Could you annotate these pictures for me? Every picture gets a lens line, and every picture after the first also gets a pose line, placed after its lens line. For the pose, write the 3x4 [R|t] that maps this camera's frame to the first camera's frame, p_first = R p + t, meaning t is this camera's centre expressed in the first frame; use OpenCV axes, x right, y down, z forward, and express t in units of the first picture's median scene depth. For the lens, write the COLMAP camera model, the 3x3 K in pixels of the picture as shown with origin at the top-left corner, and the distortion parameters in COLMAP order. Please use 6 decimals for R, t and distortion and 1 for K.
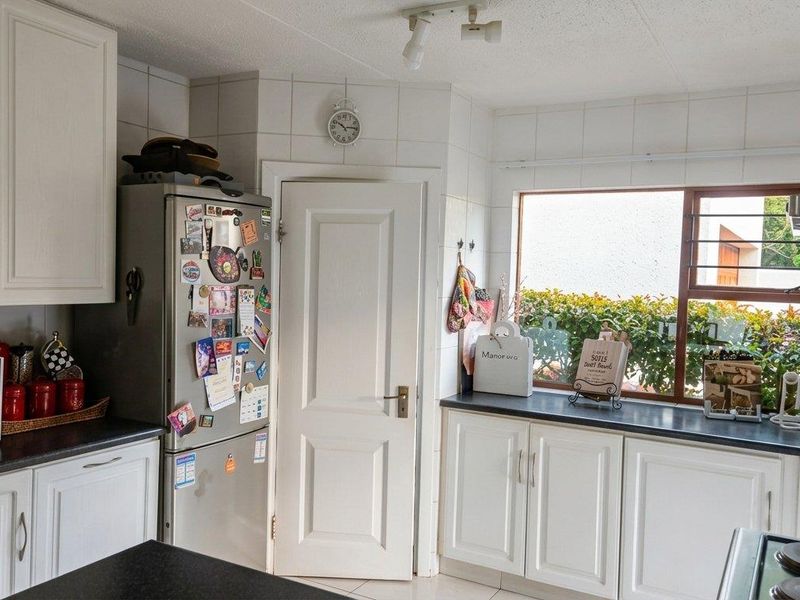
lens RADIAL K [[706.2, 0, 400.0], [0, 706.2, 300.0], [0, 0, 1]] dist [-0.001733, -0.001211]
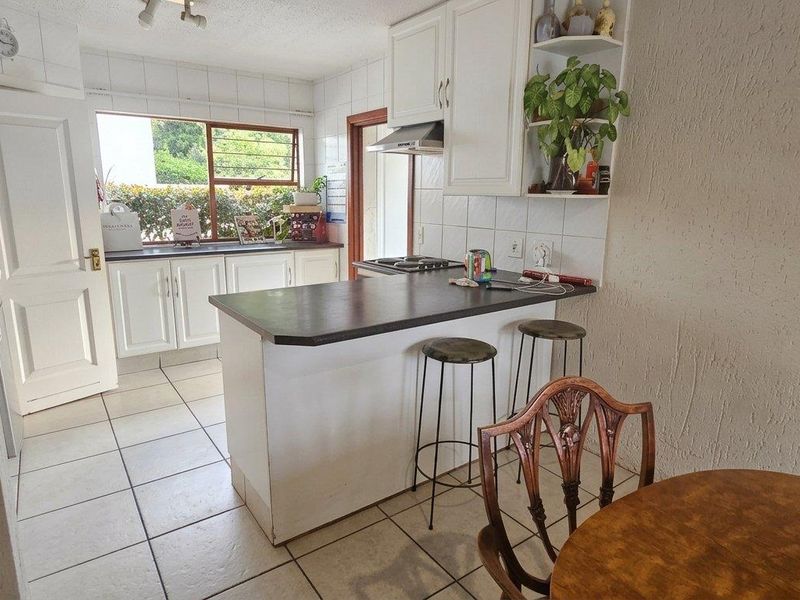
lens RADIAL K [[486.1, 0, 400.0], [0, 486.1, 300.0], [0, 0, 1]] dist [-0.002767, -0.000798]
pose [[0.398593, -0.223925, 0.889371, -0.643431], [0.034253, 0.972693, 0.229553, 0.018122], [-0.916488, -0.061034, 0.395379, 0.030563]]
